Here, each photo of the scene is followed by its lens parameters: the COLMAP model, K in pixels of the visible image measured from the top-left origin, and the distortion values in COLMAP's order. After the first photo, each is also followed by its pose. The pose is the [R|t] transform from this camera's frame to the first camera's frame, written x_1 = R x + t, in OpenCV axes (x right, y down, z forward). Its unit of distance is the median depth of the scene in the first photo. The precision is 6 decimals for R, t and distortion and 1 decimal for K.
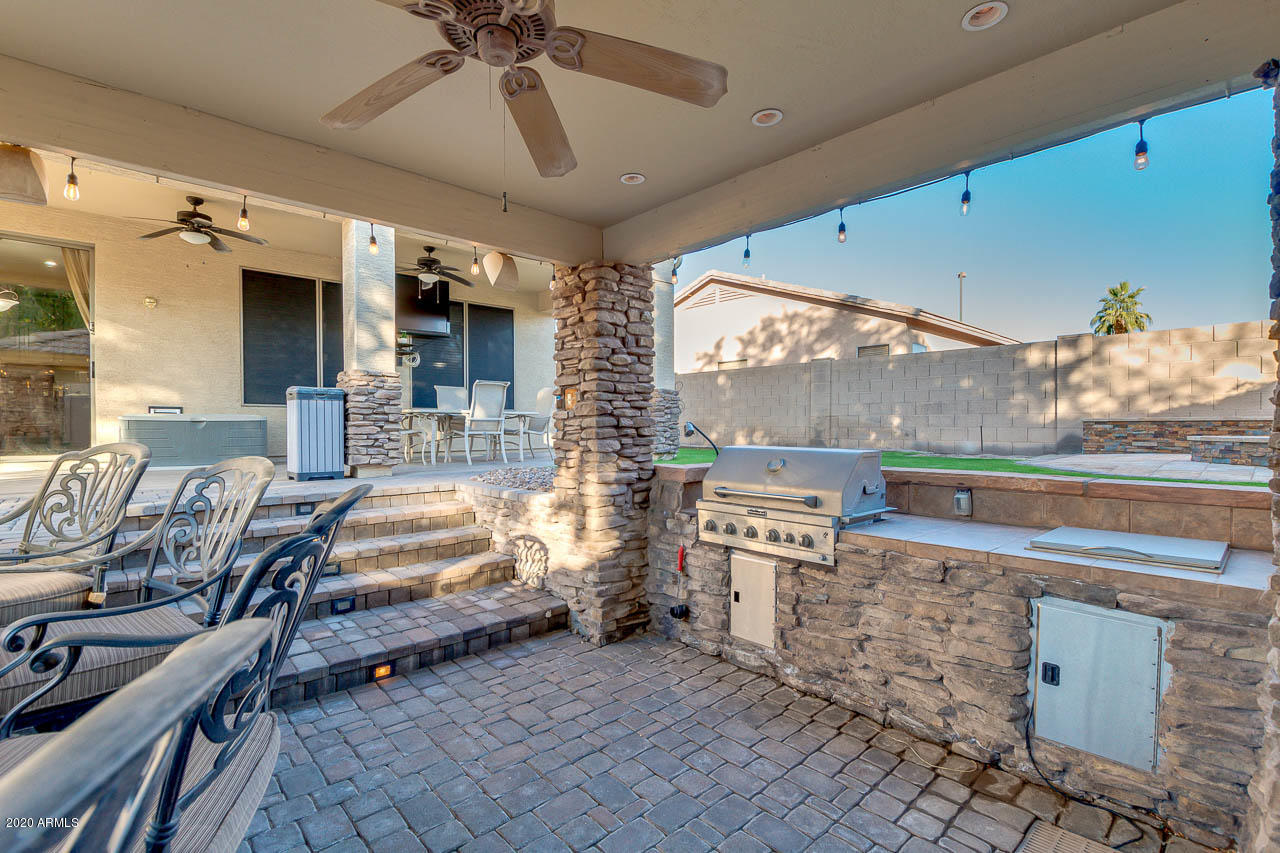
lens RADIAL K [[595.1, 0, 640.0], [0, 595.1, 426.5], [0, 0, 1]] dist [0.017644, -0.000117]
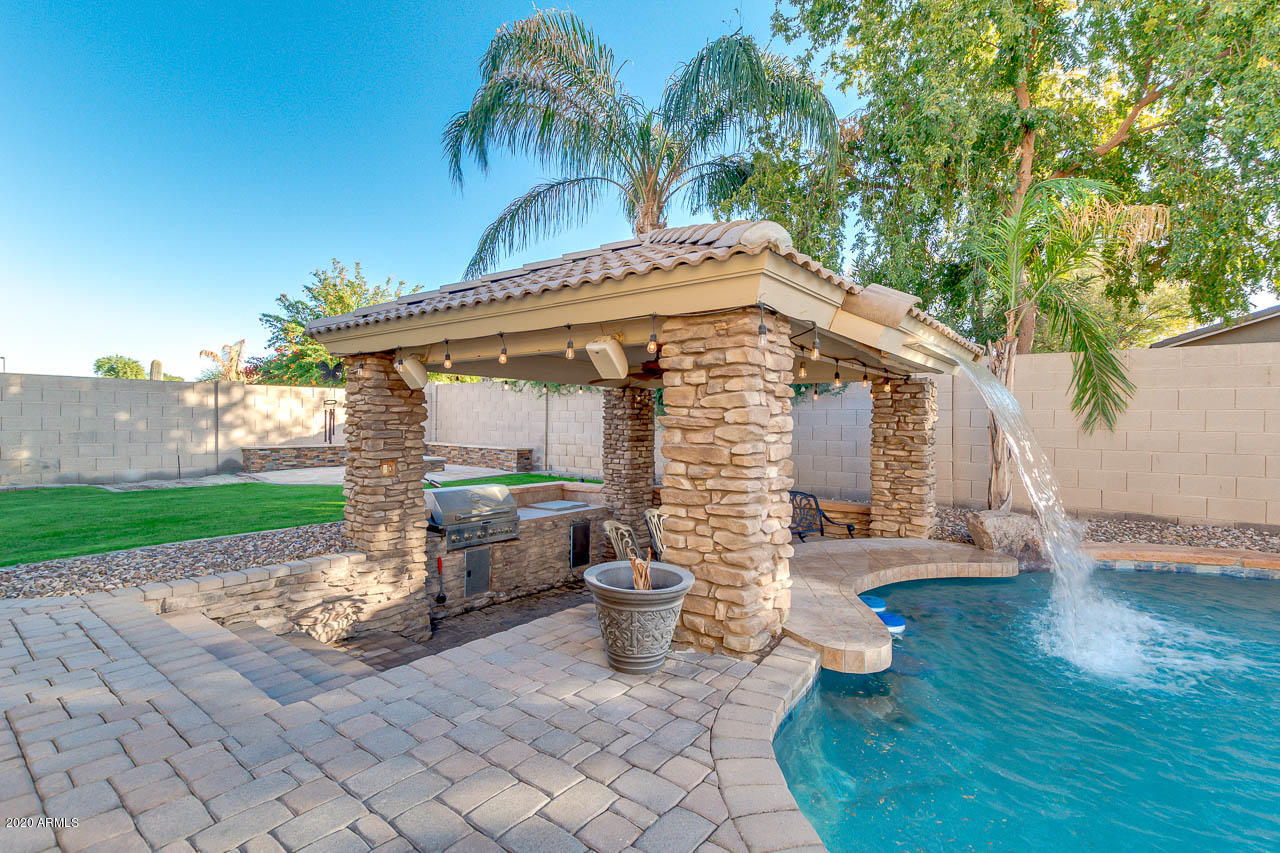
lens RADIAL K [[595.1, 0, 640.0], [0, 595.1, 426.5], [0, 0, 1]] dist [0.017644, -0.000117]
pose [[-0.191496, 0.001685, 0.981492, -0.806798], [-0.019020, 0.999804, -0.005428, -0.077477], [-0.981309, -0.019707, -0.191426, 0.397068]]
